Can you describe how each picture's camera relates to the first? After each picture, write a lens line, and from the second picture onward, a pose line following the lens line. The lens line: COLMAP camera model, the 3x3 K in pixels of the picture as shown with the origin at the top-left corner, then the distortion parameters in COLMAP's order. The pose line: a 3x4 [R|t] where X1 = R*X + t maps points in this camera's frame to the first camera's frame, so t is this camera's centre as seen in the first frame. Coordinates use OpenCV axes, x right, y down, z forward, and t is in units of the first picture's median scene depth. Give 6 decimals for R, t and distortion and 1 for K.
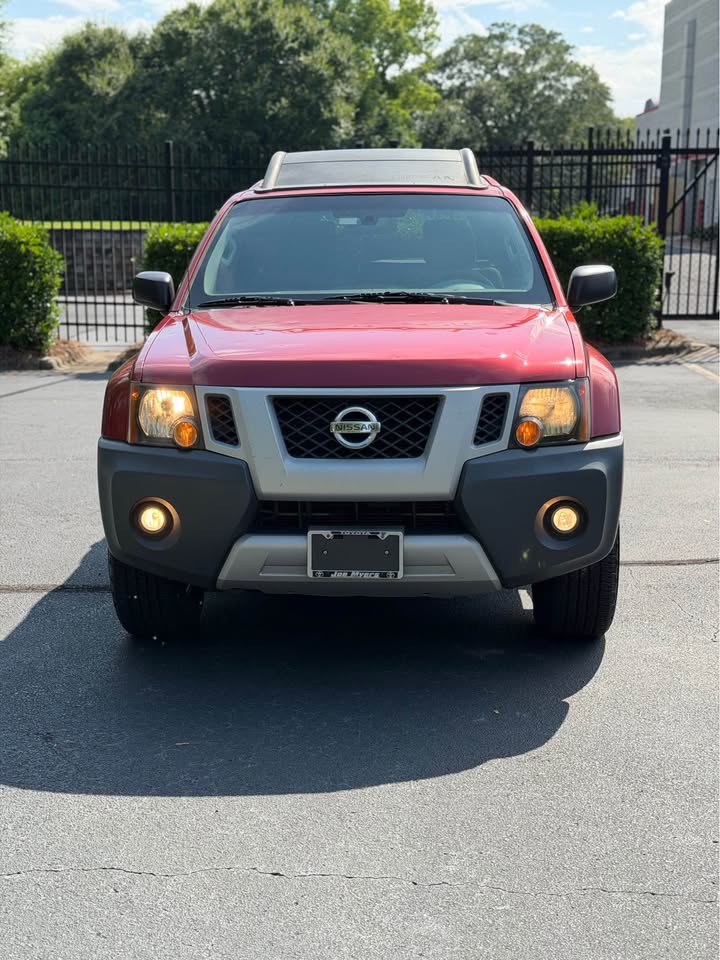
lens RADIAL K [[1347.3, 0, 360.0], [0, 1347.3, 480.0], [0, 0, 1]] dist [0.171769, 0.004690]
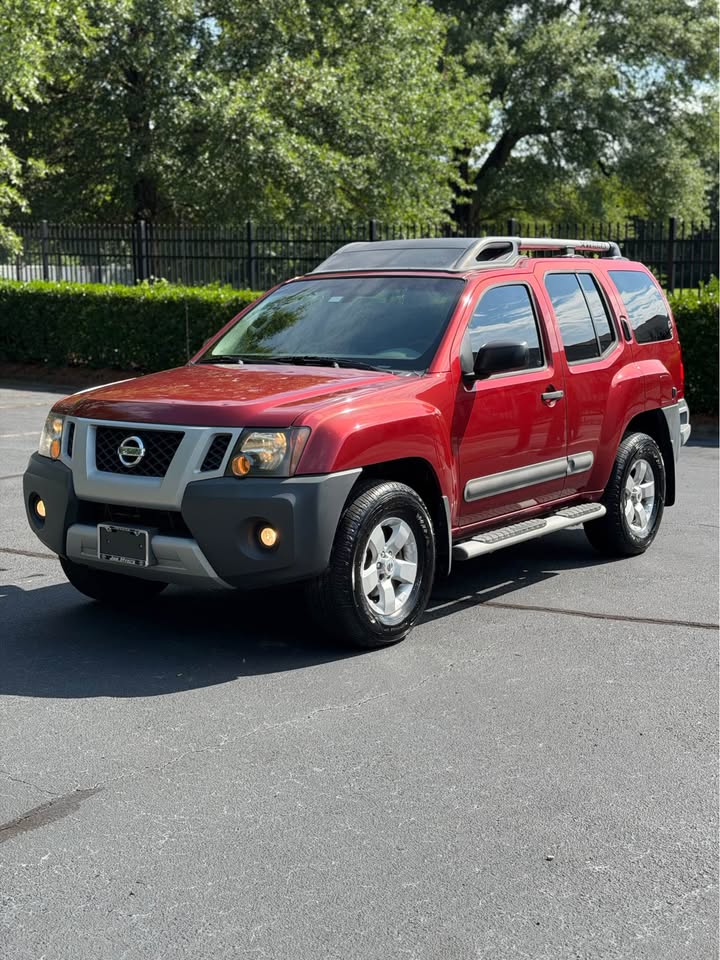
lens RADIAL K [[1316.3, 0, 360.0], [0, 1316.3, 480.0], [0, 0, 1]] dist [0.154054, 0.002086]
pose [[0.837987, 0.080310, -0.539749, 0.904930], [-0.104066, 0.994477, -0.013598, -0.016221], [0.535676, 0.067565, 0.841716, 0.005046]]
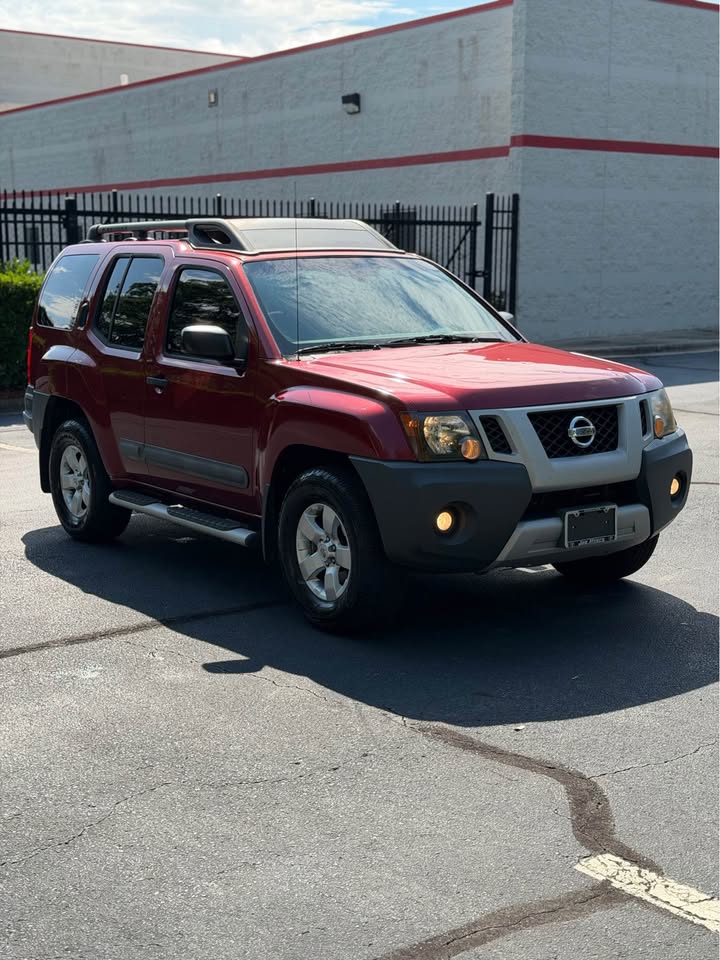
lens RADIAL K [[1387.7, 0, 360.0], [0, 1387.7, 480.0], [0, 0, 1]] dist [-0.011291, -0.045635]
pose [[0.792373, -0.097389, 0.602213, -1.008757], [0.120614, 0.992698, 0.001837, -0.020360], [-0.597994, 0.071180, 0.798334, 0.033137]]
